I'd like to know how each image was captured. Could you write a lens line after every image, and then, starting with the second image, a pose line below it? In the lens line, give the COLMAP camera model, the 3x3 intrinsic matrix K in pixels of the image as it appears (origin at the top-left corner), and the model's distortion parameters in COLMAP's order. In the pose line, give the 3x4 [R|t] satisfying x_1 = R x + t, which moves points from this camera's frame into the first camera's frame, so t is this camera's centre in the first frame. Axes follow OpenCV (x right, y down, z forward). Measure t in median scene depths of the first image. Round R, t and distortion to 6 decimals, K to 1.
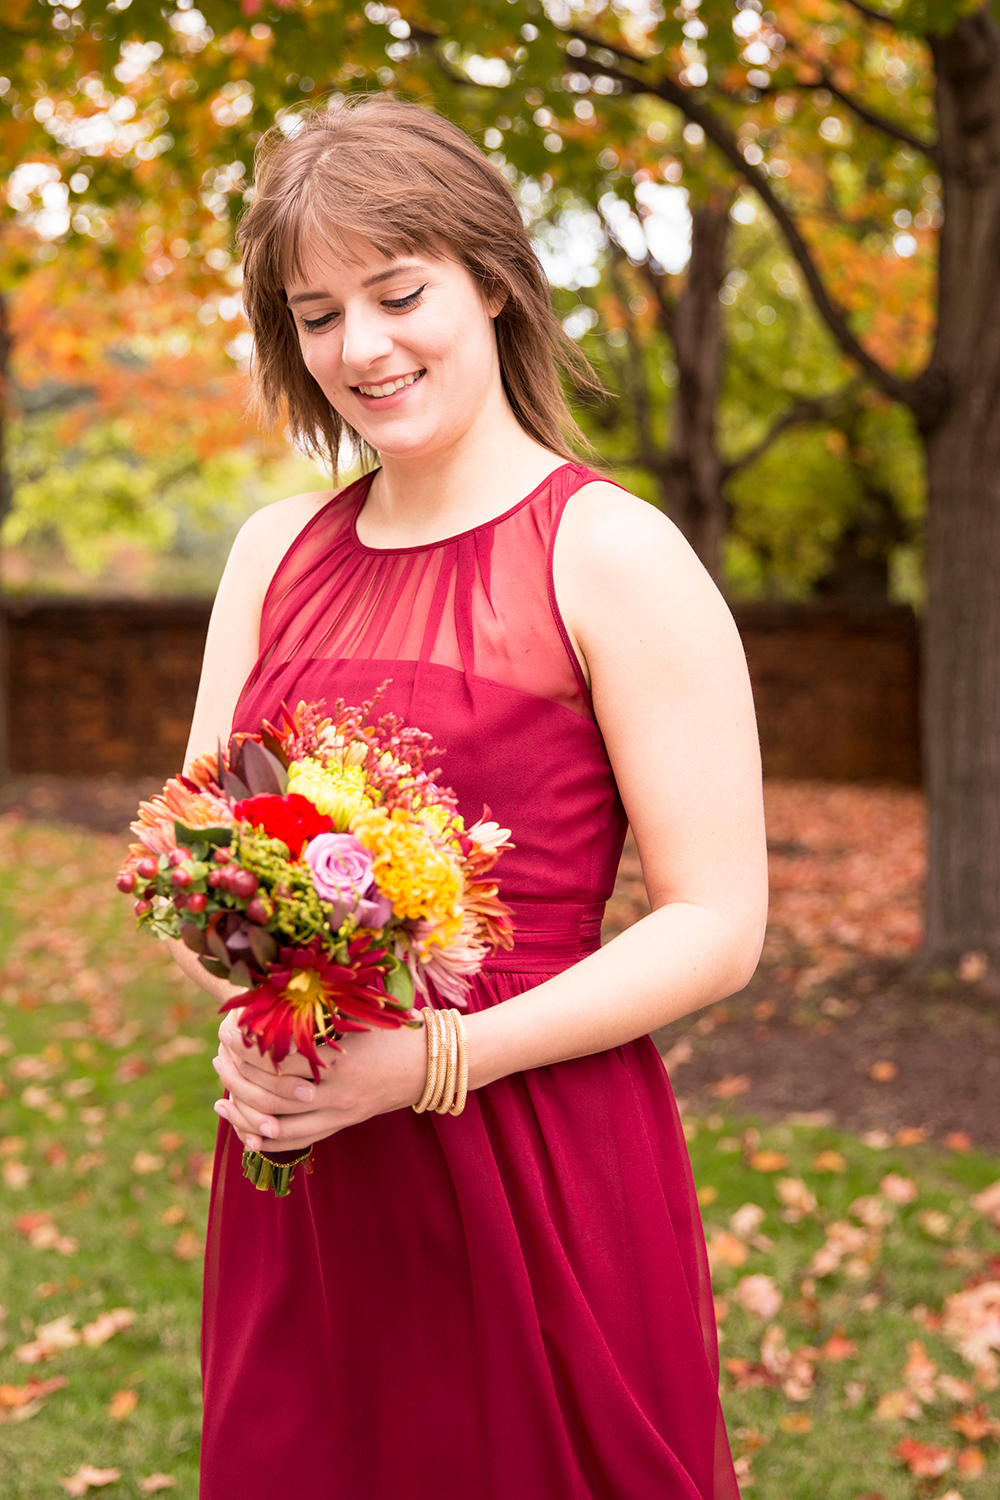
lens RADIAL K [[2756.0, 0, 500.0], [0, 2756.0, 750.0], [0, 0, 1]] dist [0.209153, -0.023154]
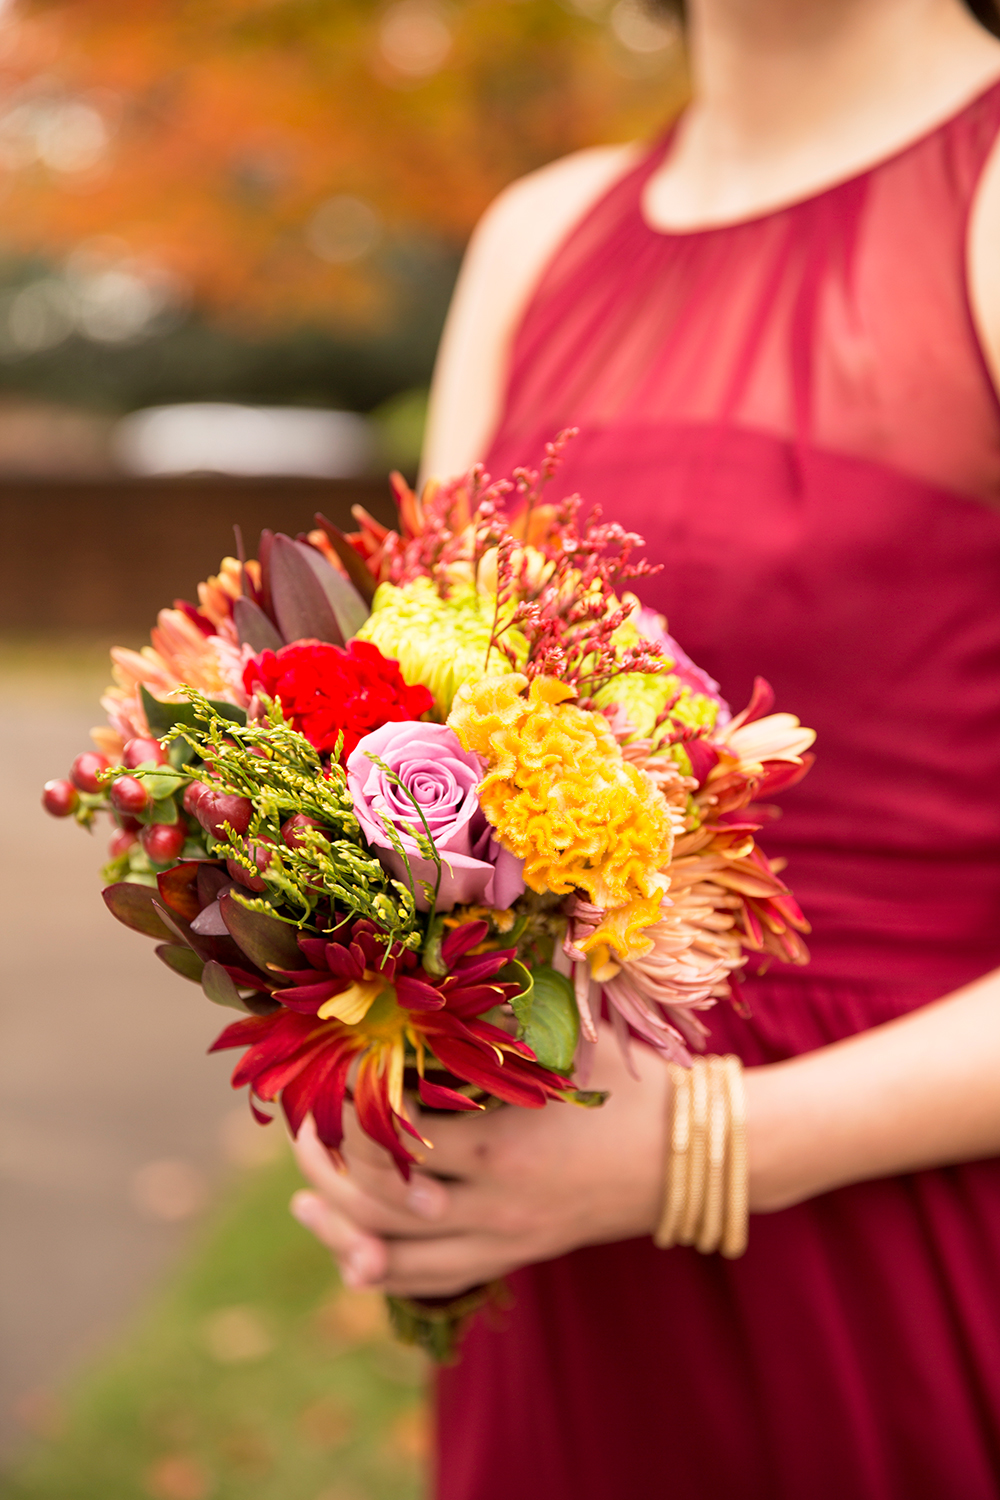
lens RADIAL K [[2837.1, 0, 500.0], [0, 2837.1, 750.0], [0, 0, 1]] dist [0.172685, 0.235796]
pose [[0.964503, 0.039762, -0.261061, 0.090432], [-0.032879, 0.998988, 0.030682, 0.018986], [0.262017, -0.021009, 0.964835, 0.491550]]
